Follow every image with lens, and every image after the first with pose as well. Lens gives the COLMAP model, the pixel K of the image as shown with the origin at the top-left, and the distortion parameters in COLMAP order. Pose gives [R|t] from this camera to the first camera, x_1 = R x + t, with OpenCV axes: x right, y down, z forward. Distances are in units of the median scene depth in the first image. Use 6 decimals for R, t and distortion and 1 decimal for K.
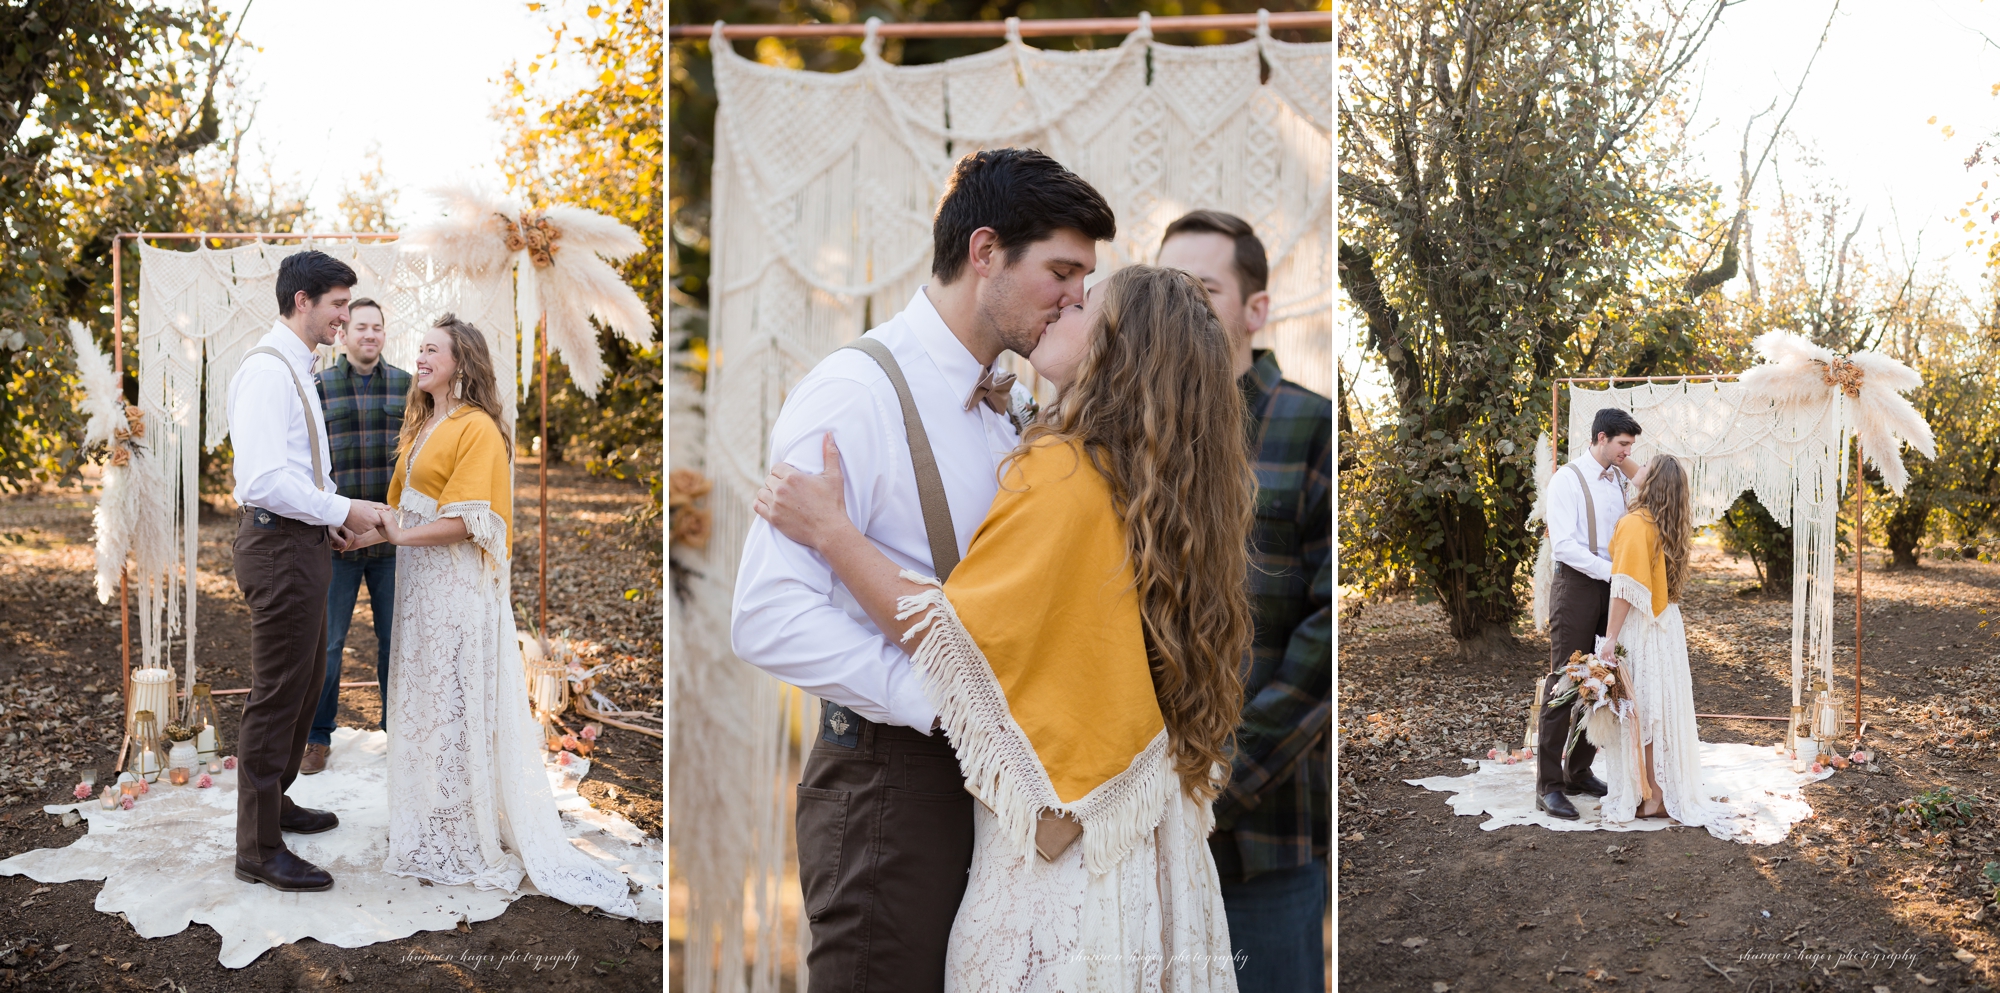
lens RADIAL K [[2240.6, 0, 1000.0], [0, 2240.6, 496.5], [0, 0, 1]] dist [-0.279688, 0.227468]
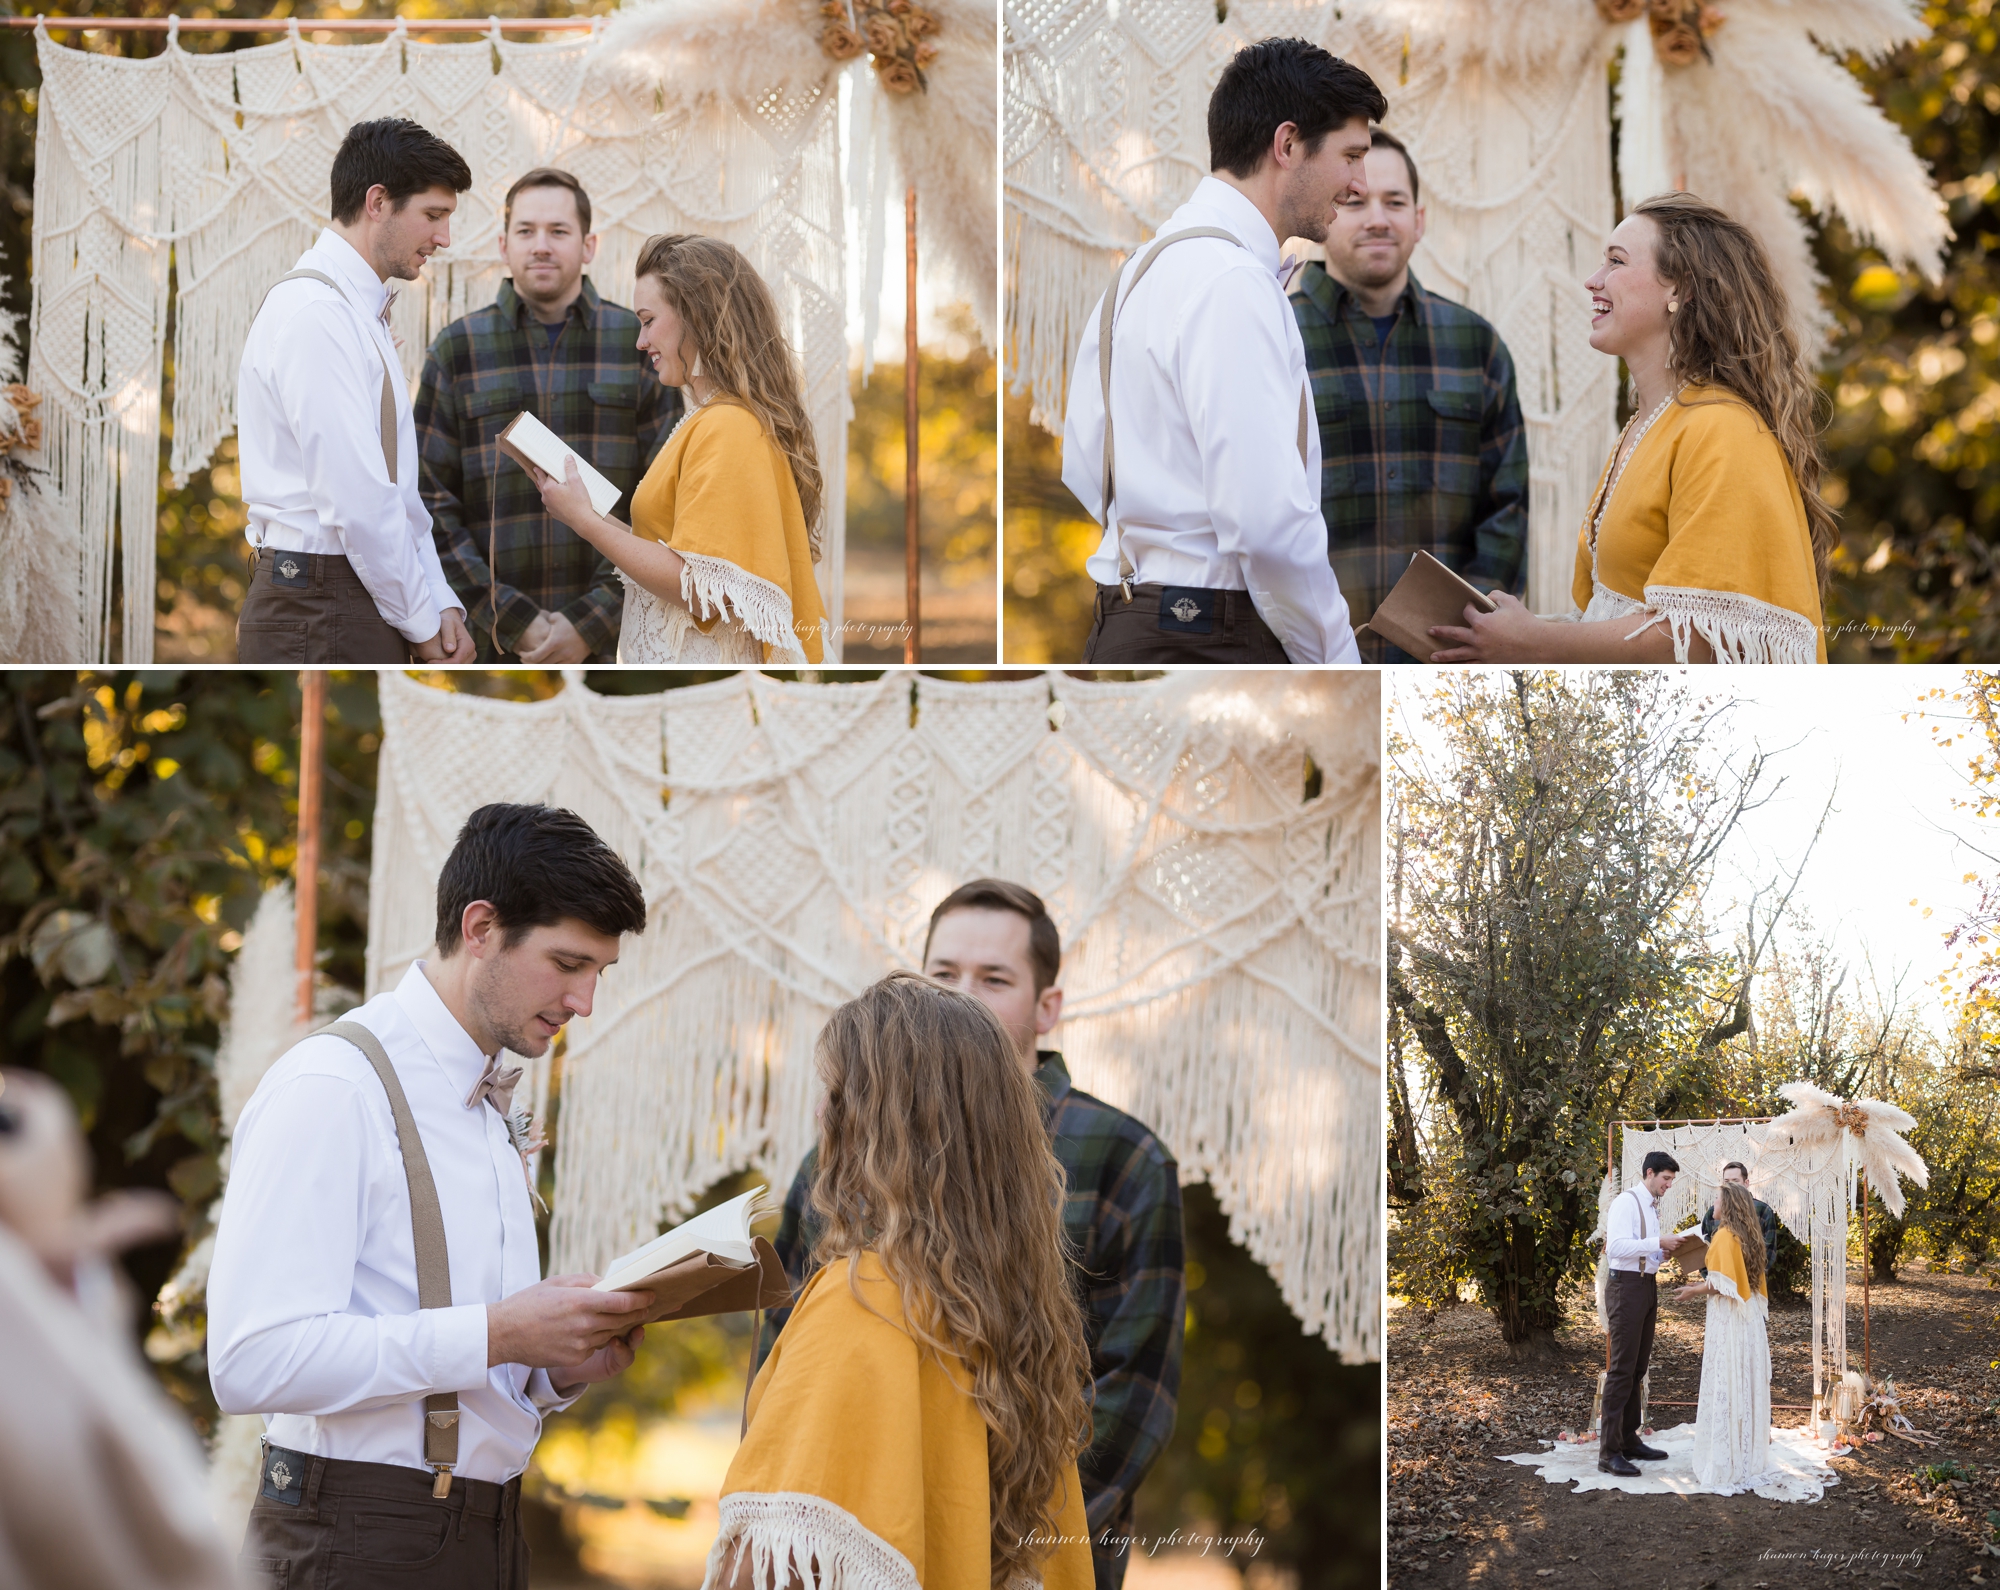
lens RADIAL K [[3217.9, 0, 1000.0], [0, 3217.9, 795.0], [0, 0, 1]] dist [-0.018696, 0.055615]
pose [[0.986255, 0.018592, 0.164183, -0.345523], [0.003450, 0.991116, -0.132955, 0.003090], [-0.165196, 0.131694, 0.977429, -0.651933]]
